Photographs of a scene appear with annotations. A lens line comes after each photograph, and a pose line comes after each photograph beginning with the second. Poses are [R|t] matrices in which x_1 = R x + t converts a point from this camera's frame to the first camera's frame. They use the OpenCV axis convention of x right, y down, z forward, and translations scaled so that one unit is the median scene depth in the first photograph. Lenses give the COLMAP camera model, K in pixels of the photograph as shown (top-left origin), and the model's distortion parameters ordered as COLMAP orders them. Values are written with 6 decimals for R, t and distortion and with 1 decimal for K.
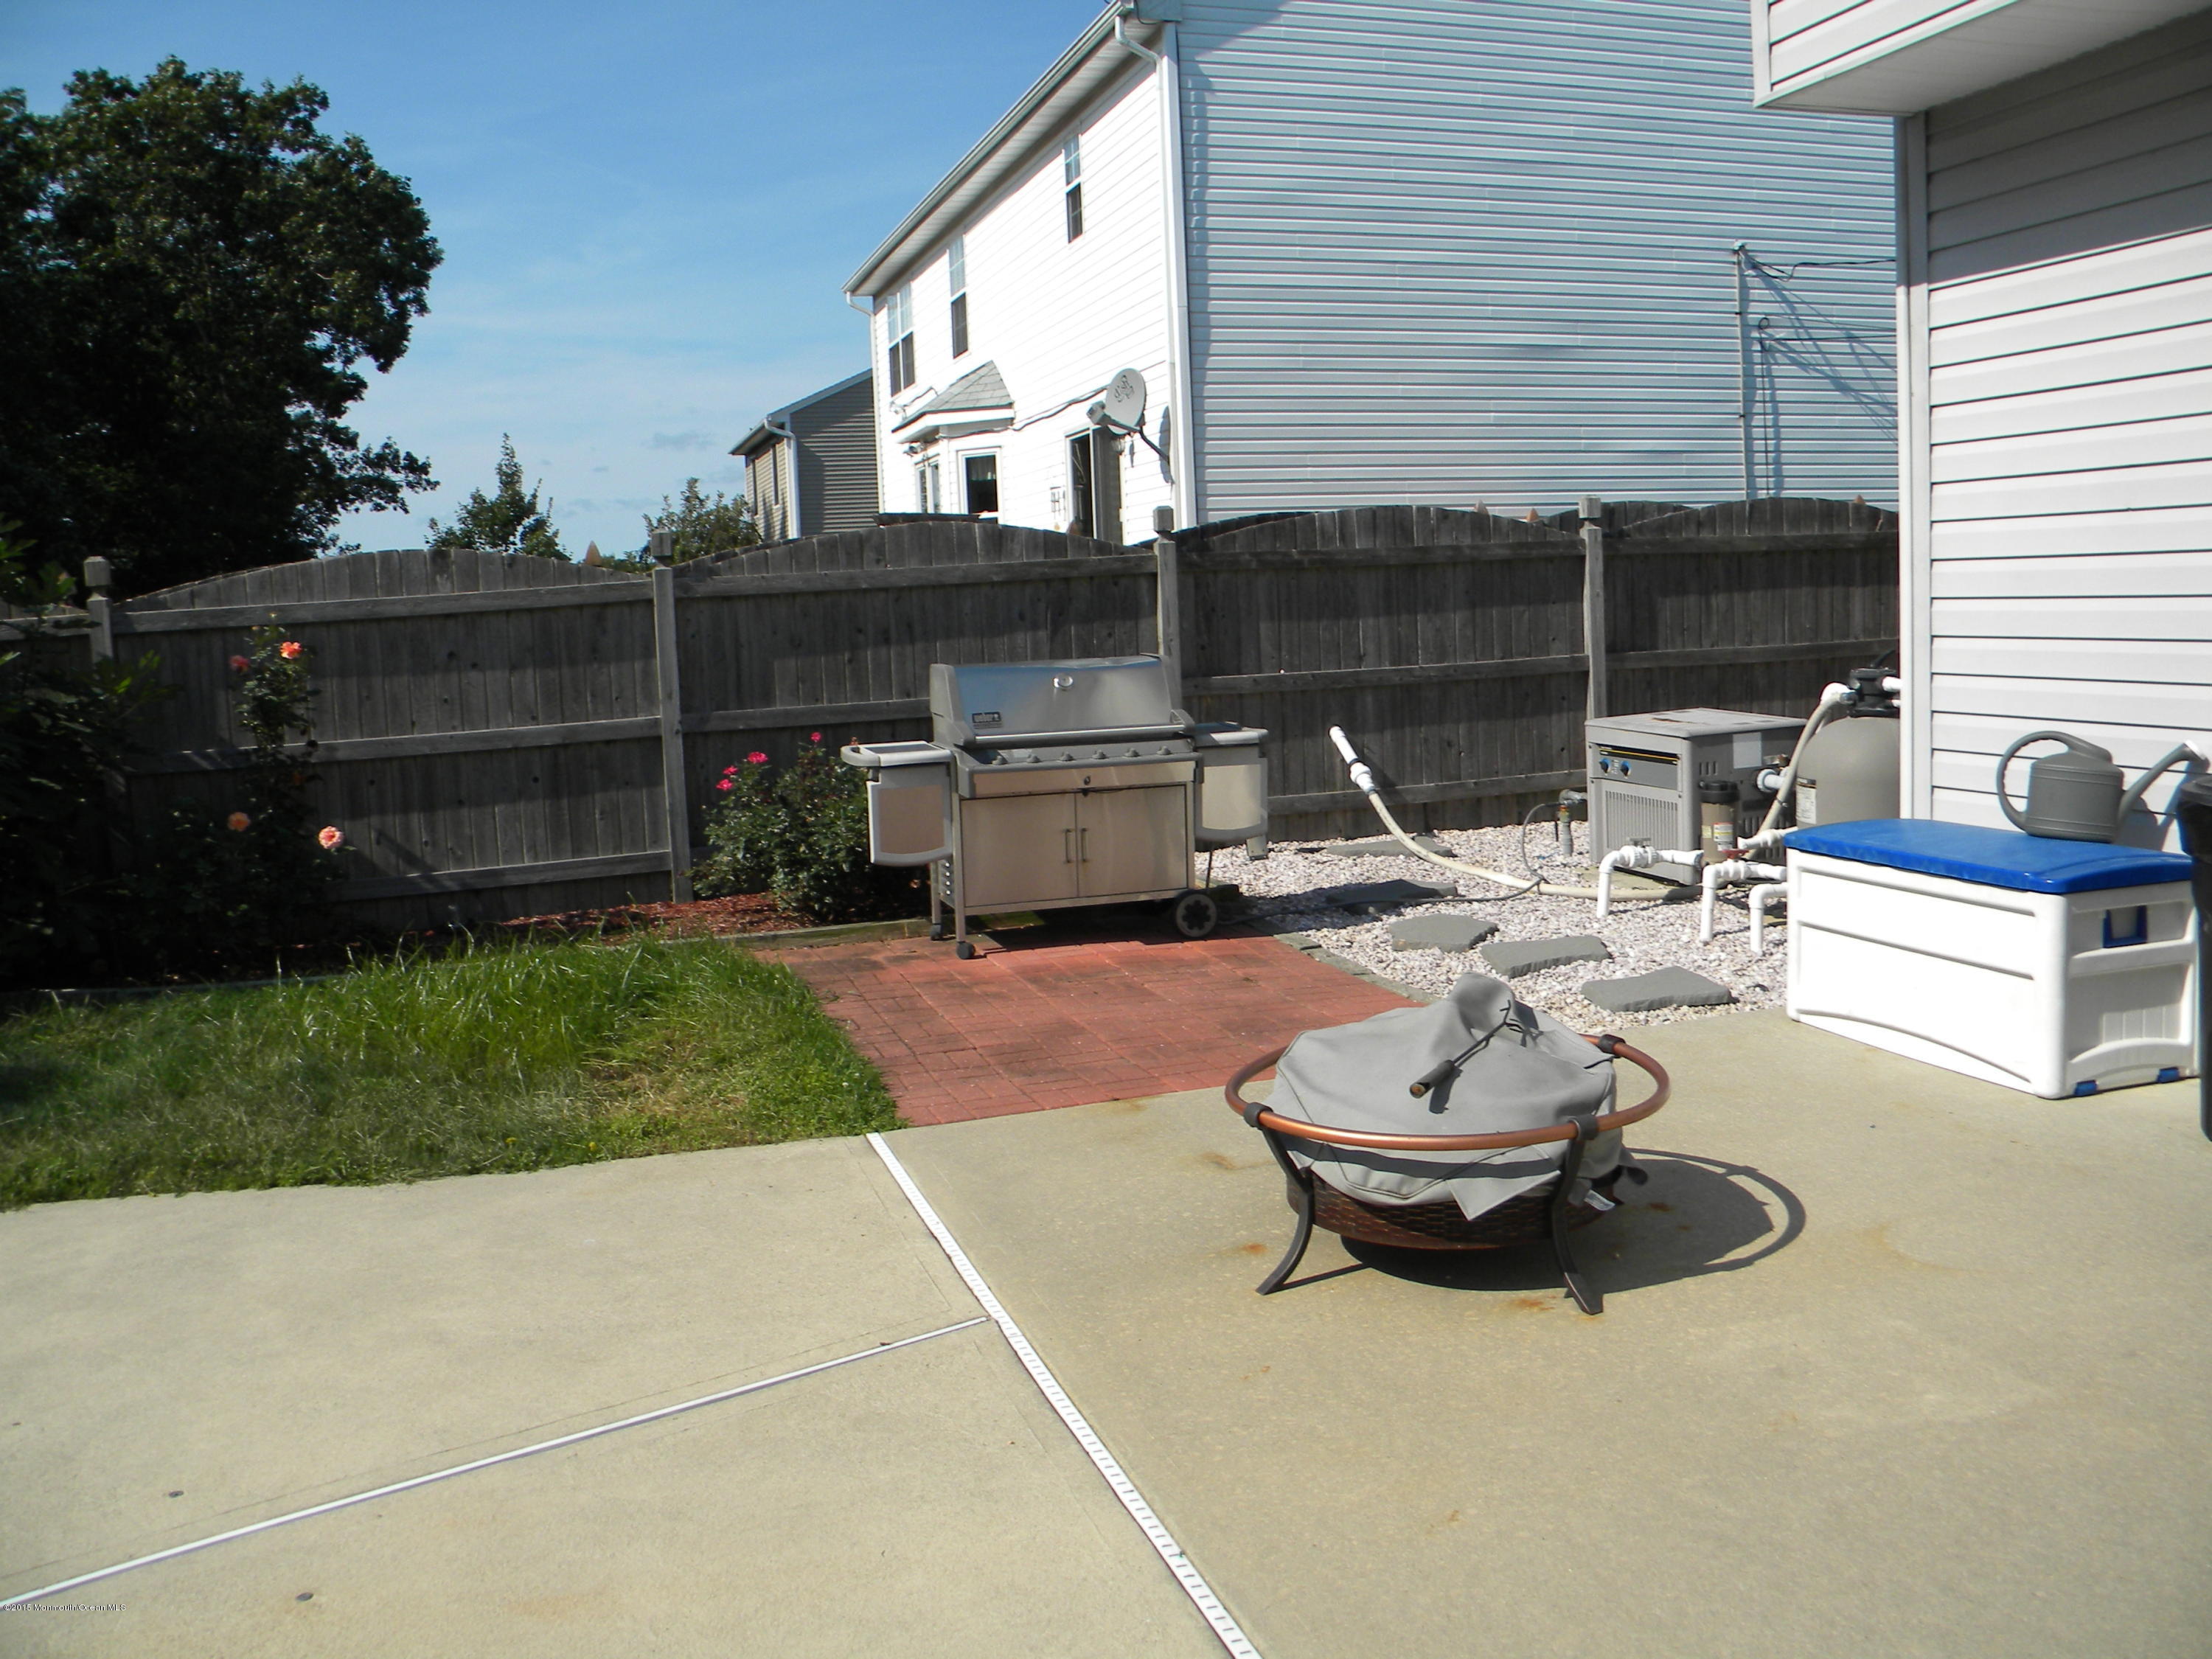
lens RADIAL K [[1858.0, 0, 1093.7], [0, 1858.0, 814.6], [0, 0, 1]] dist [-0.196241, 0.166194]
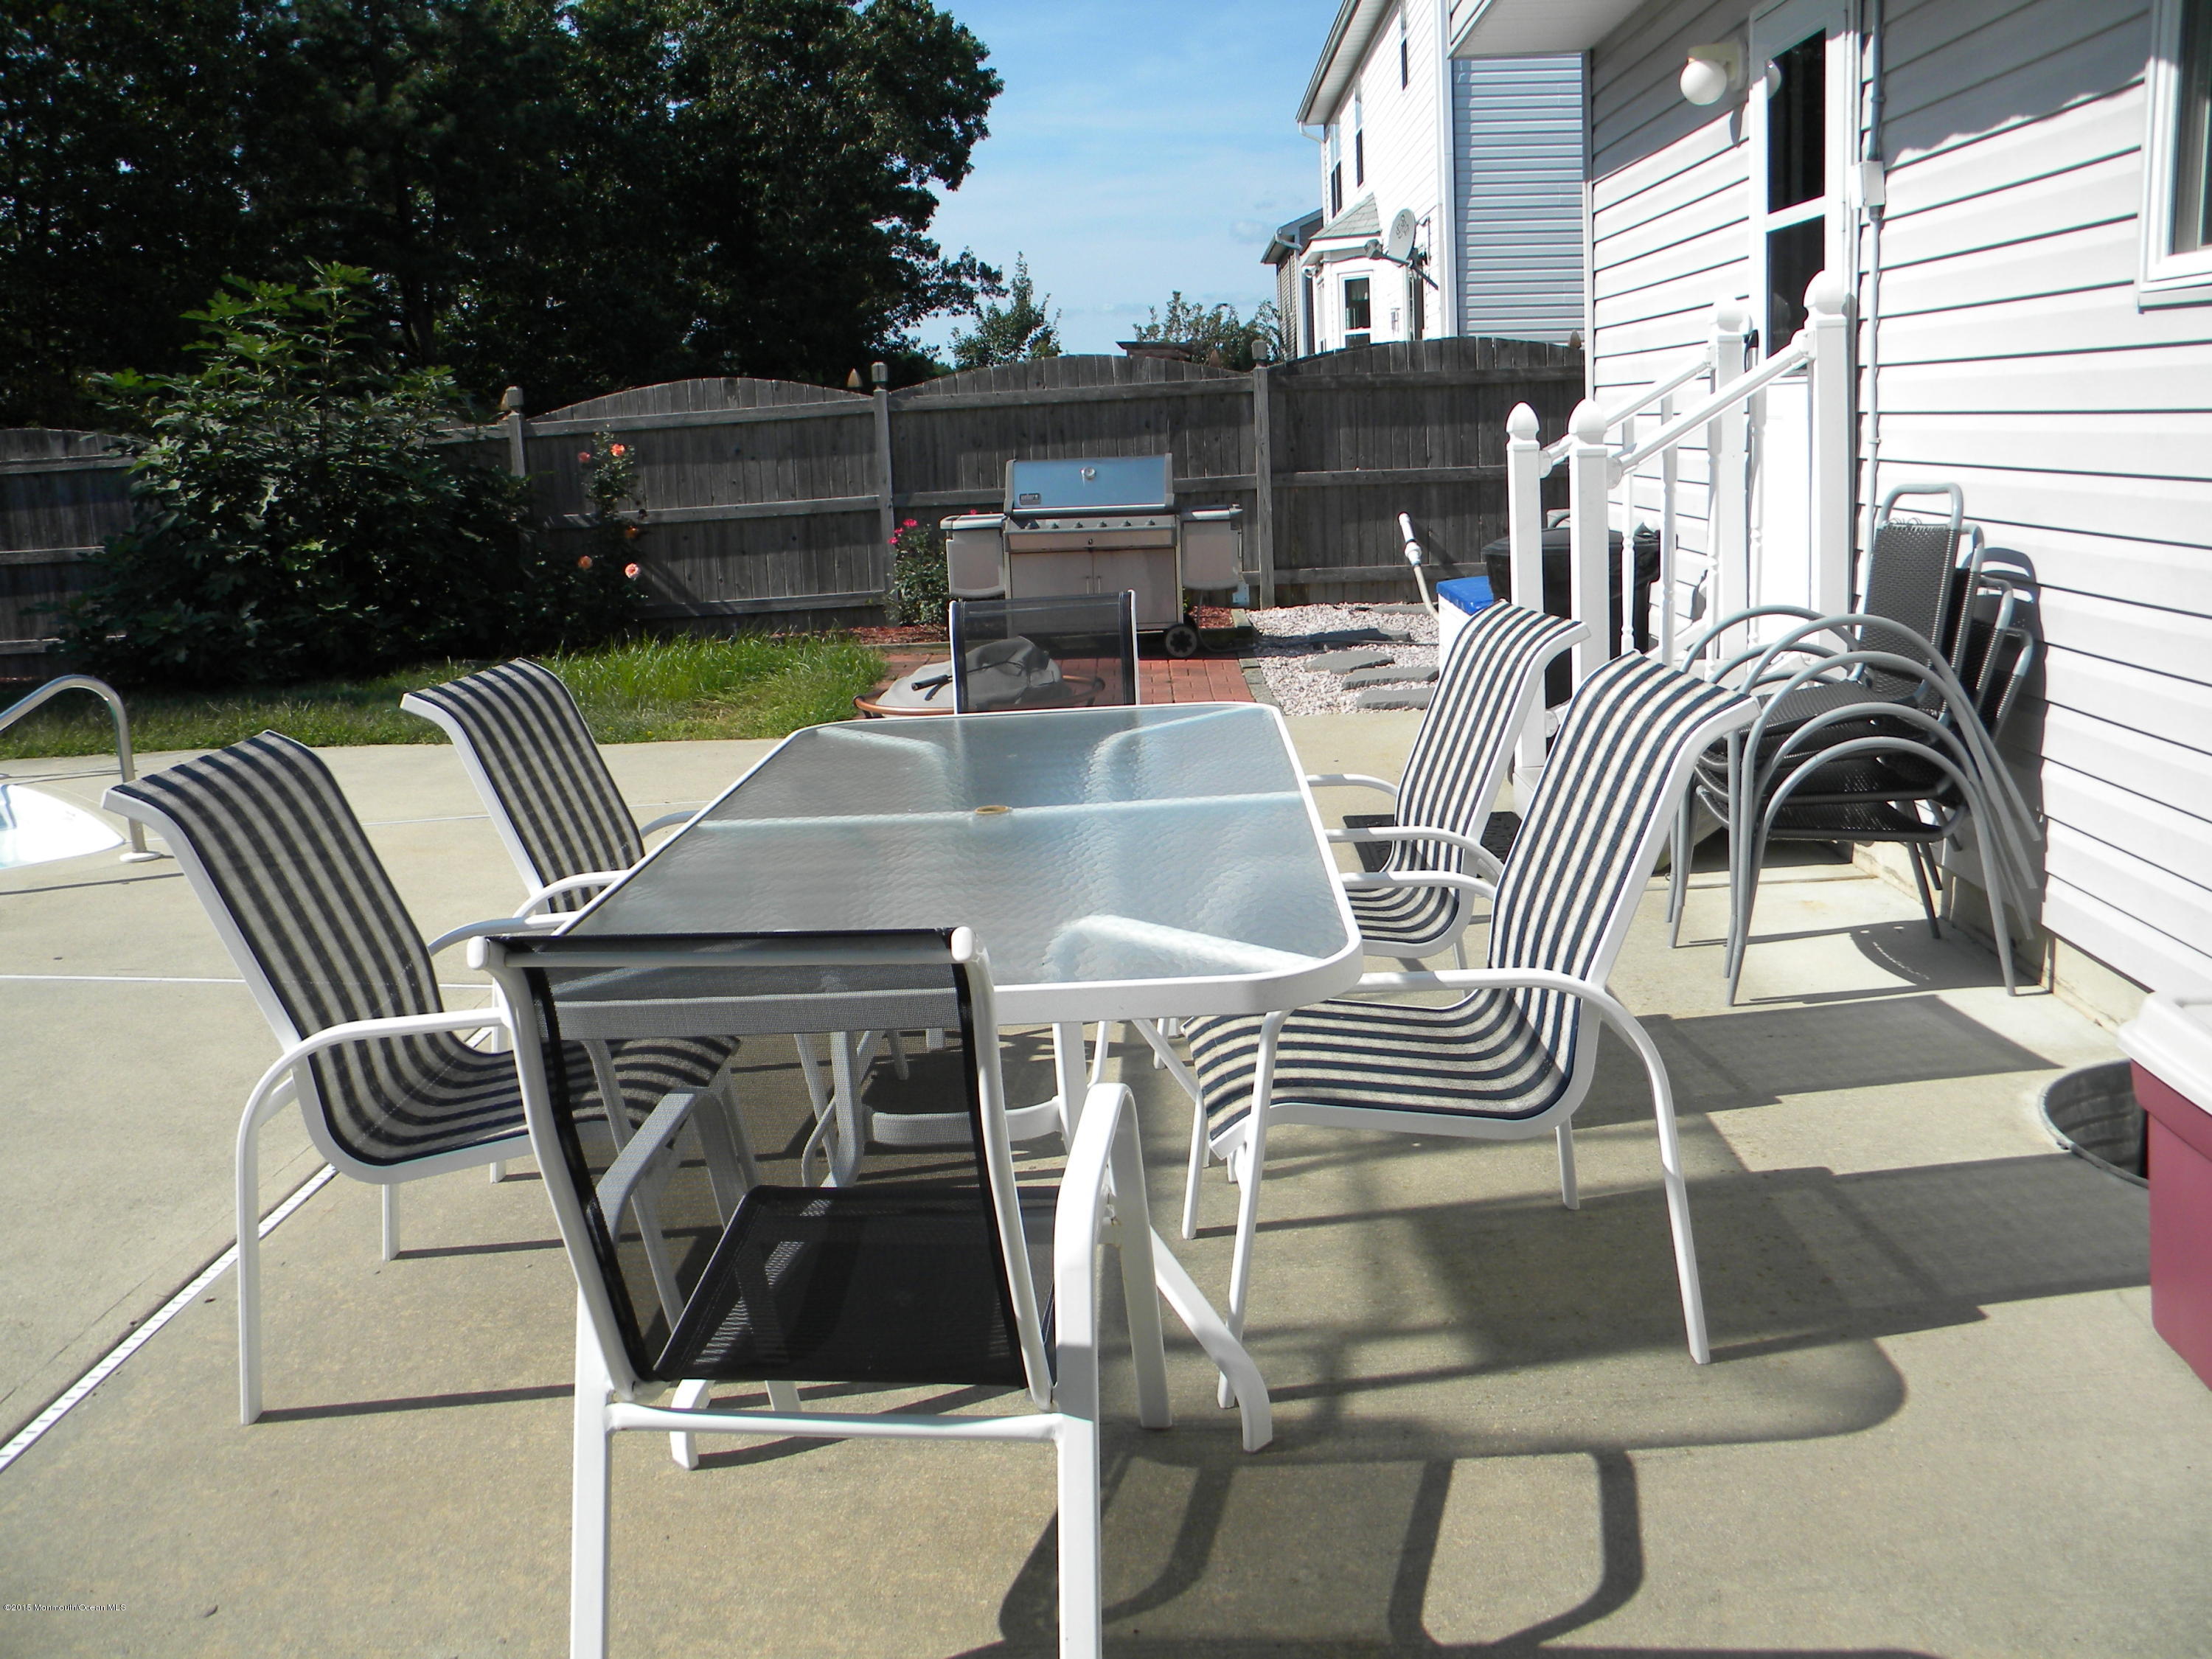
lens RADIAL K [[1858.0, 0, 1093.7], [0, 1858.0, 814.6], [0, 0, 1]] dist [-0.196241, 0.166194]
pose [[0.942419, 0.070650, -0.326886, 0.389171], [-0.034931, 0.992880, 0.113886, 0.022531], [0.332604, -0.095910, 0.938177, -0.291655]]
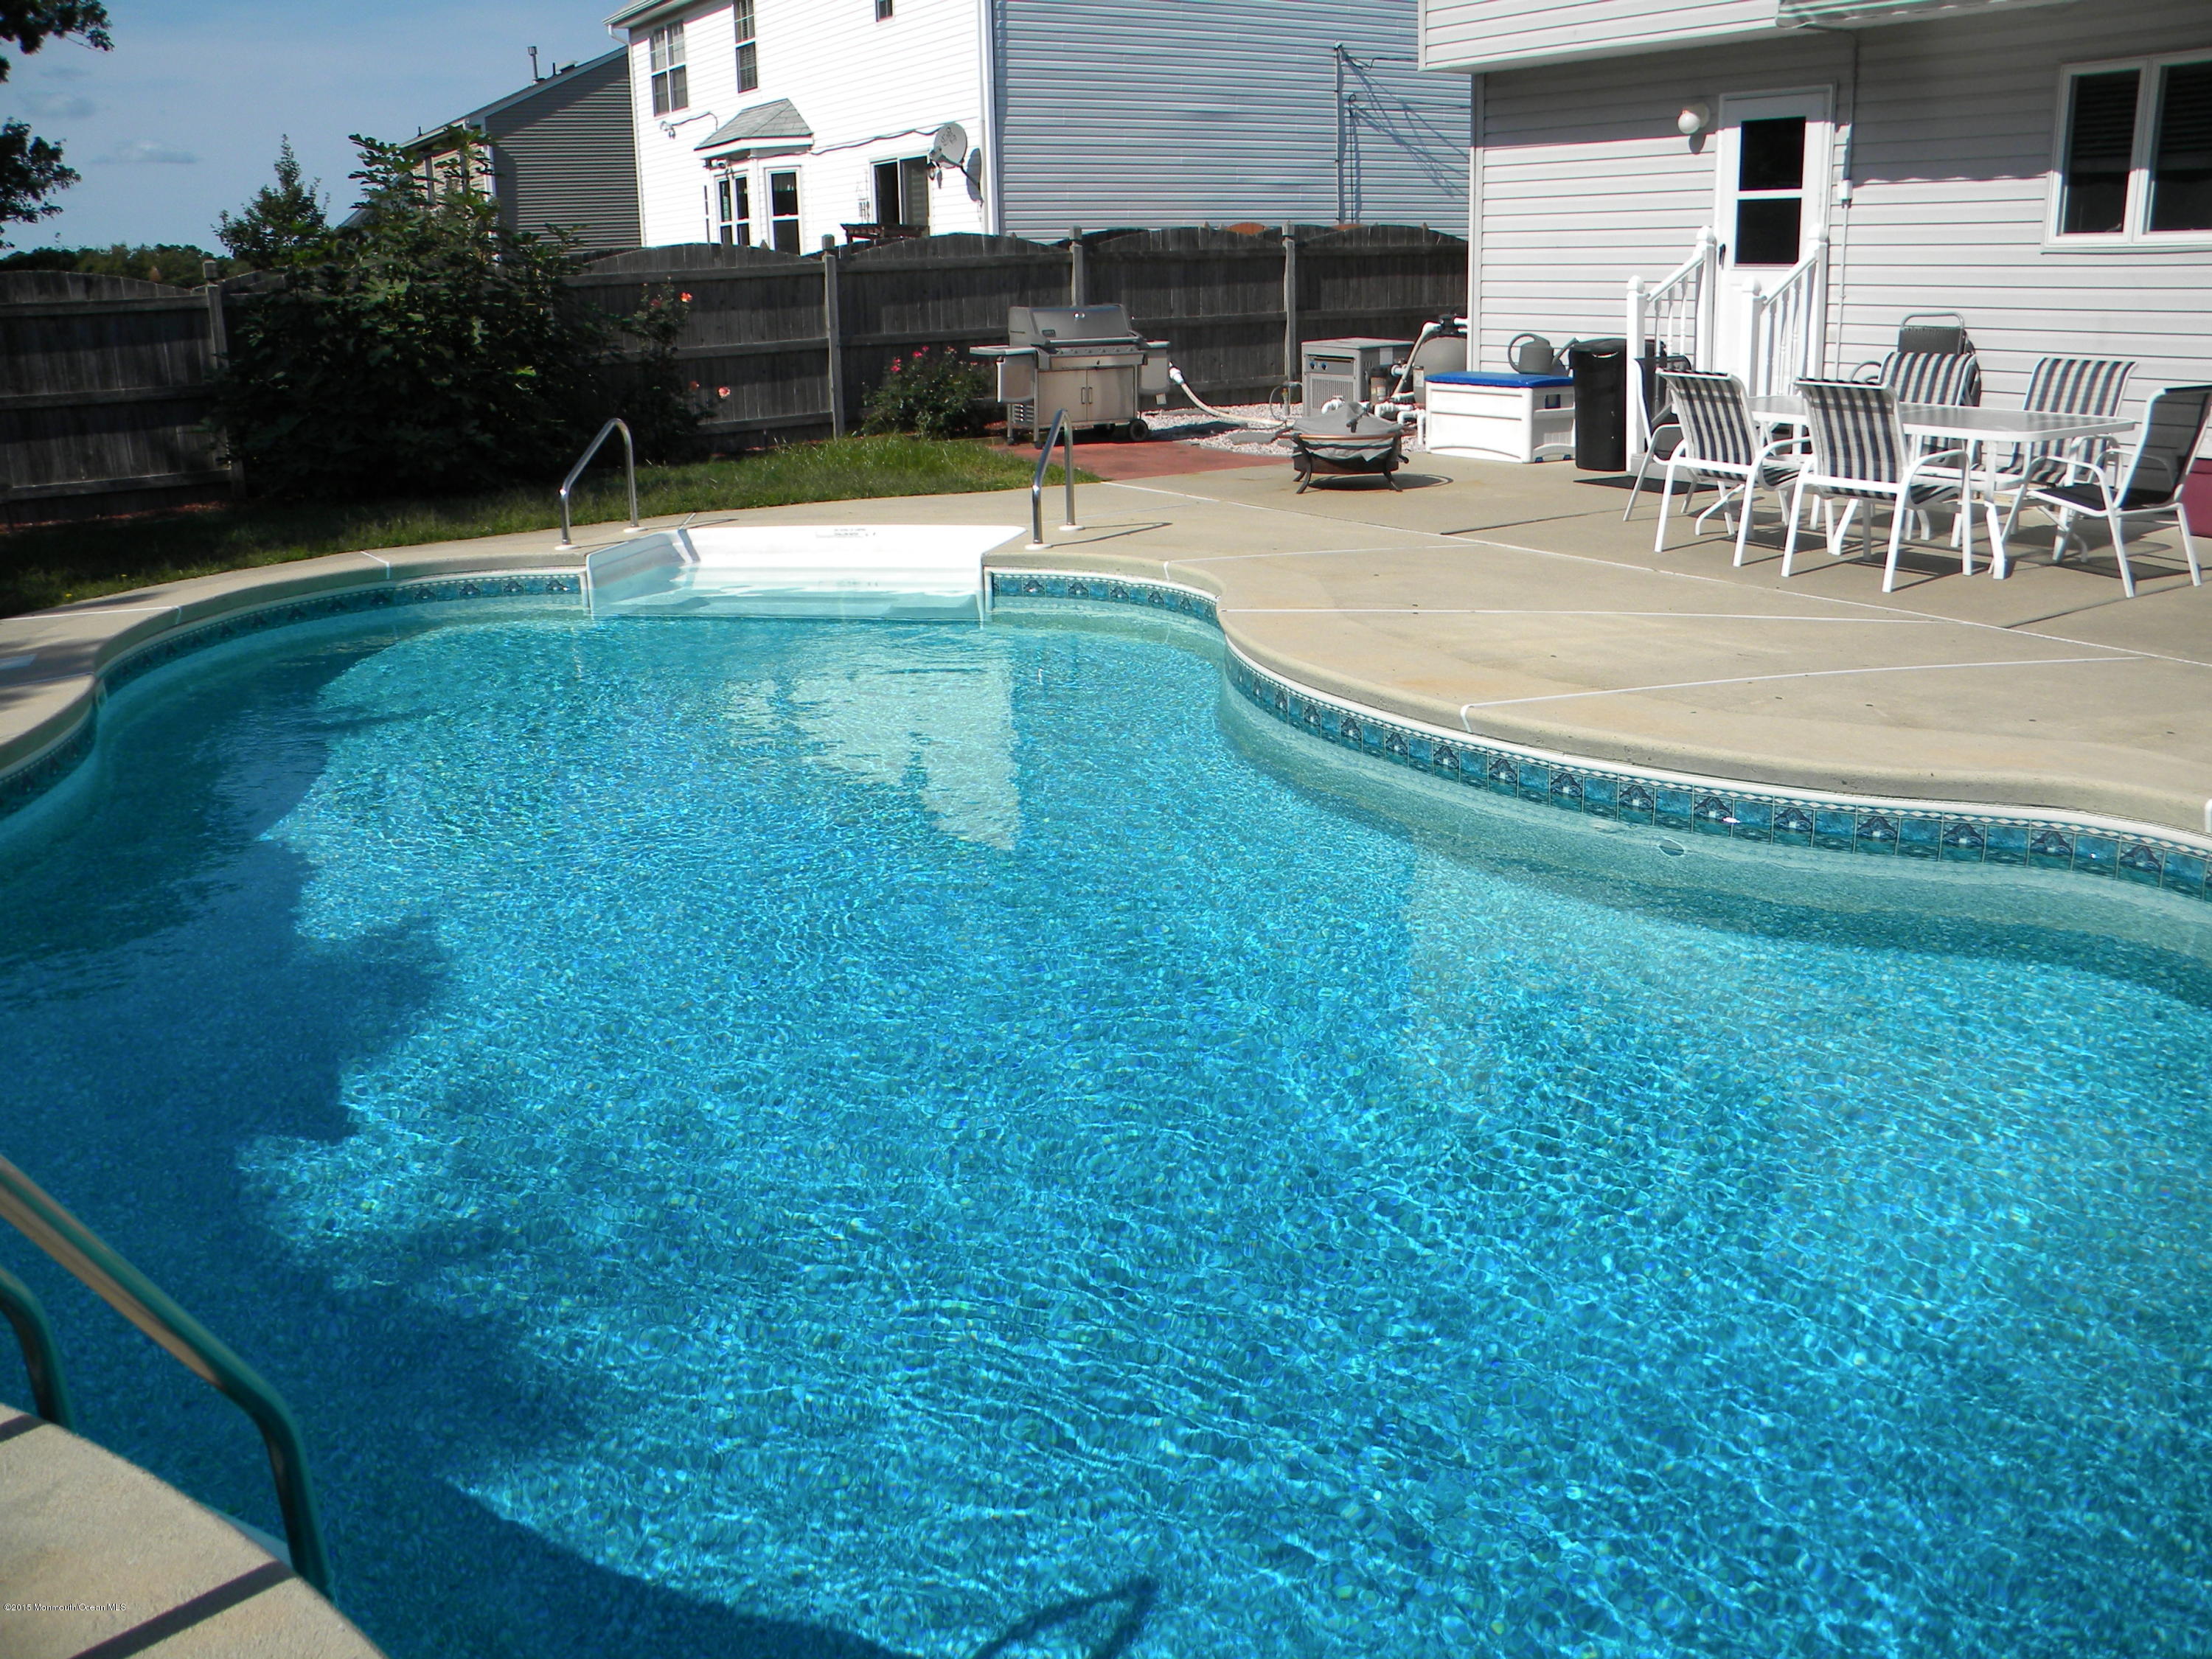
lens RADIAL K [[1858.0, 0, 1093.7], [0, 1858.0, 814.6], [0, 0, 1]] dist [-0.196241, 0.166194]
pose [[0.965341, -0.057760, 0.254519, -0.456842], [0.015311, 0.986057, 0.165703, 0.114187], [-0.260541, -0.156063, 0.952766, -0.851772]]
